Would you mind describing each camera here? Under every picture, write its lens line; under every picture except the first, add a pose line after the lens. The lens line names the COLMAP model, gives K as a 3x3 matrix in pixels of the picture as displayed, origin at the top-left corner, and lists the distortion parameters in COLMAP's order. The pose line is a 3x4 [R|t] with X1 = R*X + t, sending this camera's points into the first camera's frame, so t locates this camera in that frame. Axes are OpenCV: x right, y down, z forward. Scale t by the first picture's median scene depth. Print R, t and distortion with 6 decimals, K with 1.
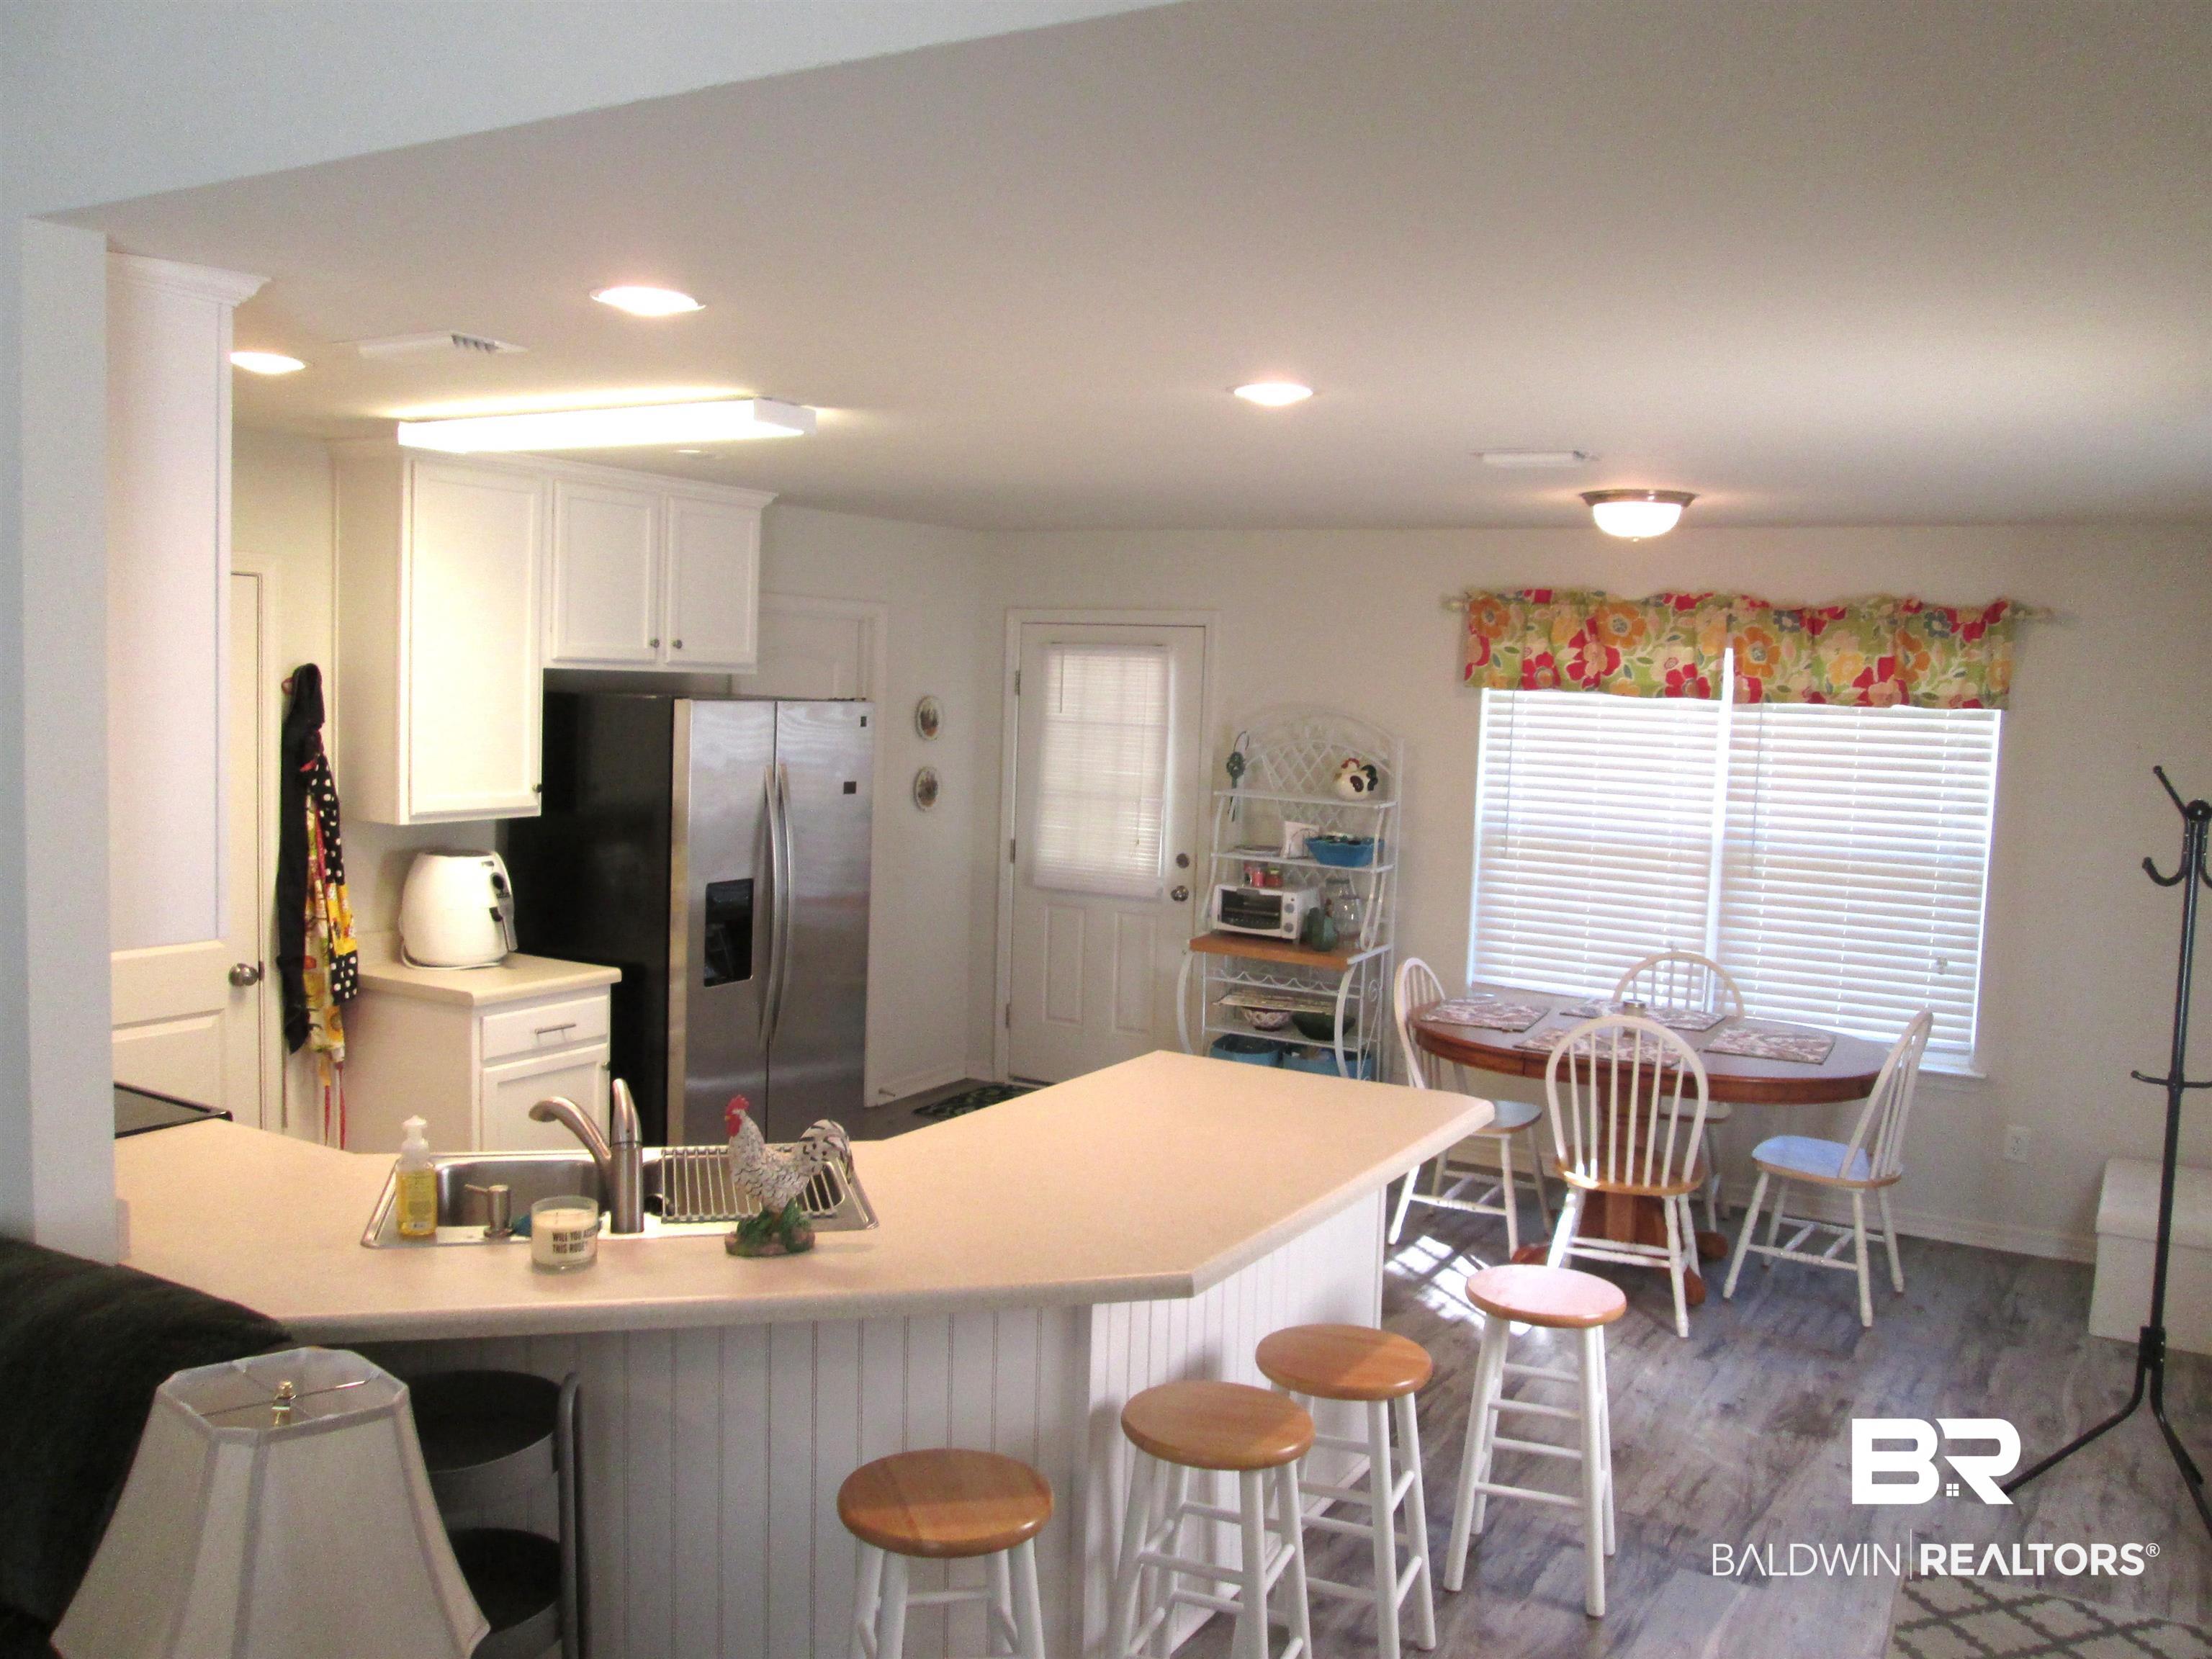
lens RADIAL K [[1822.5, 0, 1104.7], [0, 1822.5, 821.1], [0, 0, 1]] dist [-0.047125, 0.040363]
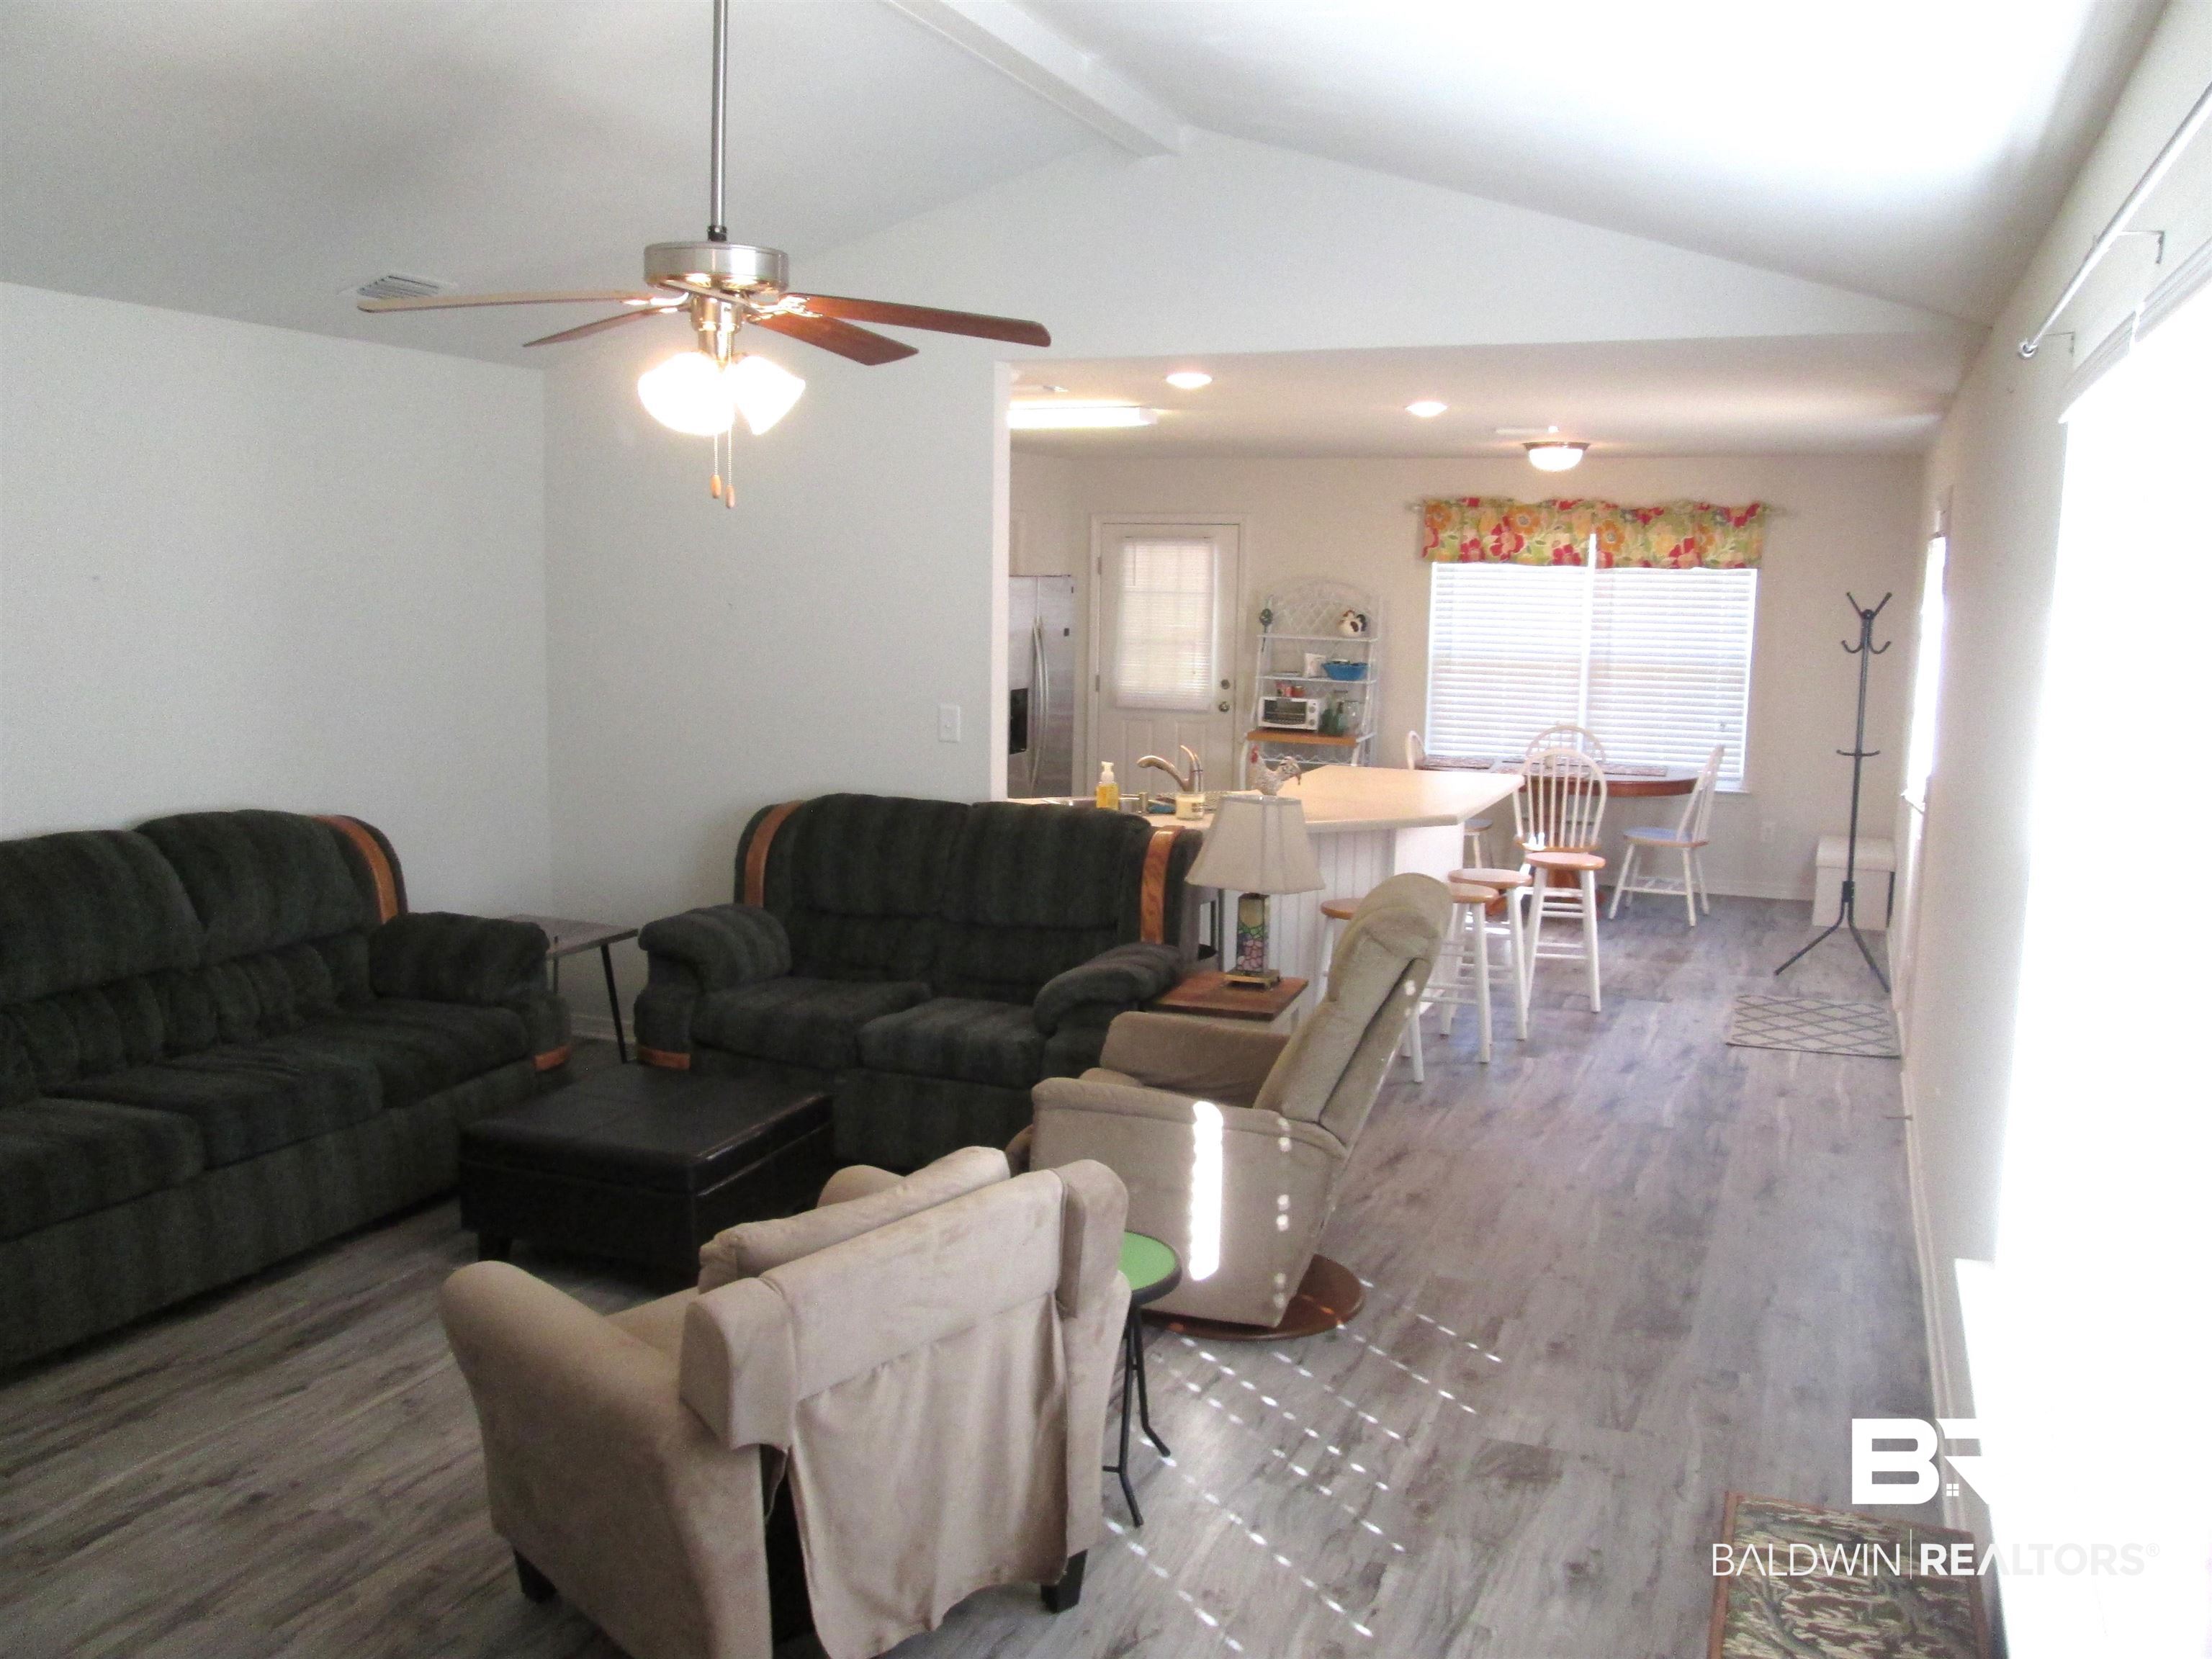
lens RADIAL K [[1822.5, 0, 1088.1], [0, 1822.5, 814.9], [0, 0, 1]] dist [-0.047125, 0.040363]
pose [[0.990165, -0.037000, 0.134922, -0.311531], [0.029426, 0.997900, 0.057706, 0.044939], [-0.136773, -0.053168, 0.989174, -0.518412]]
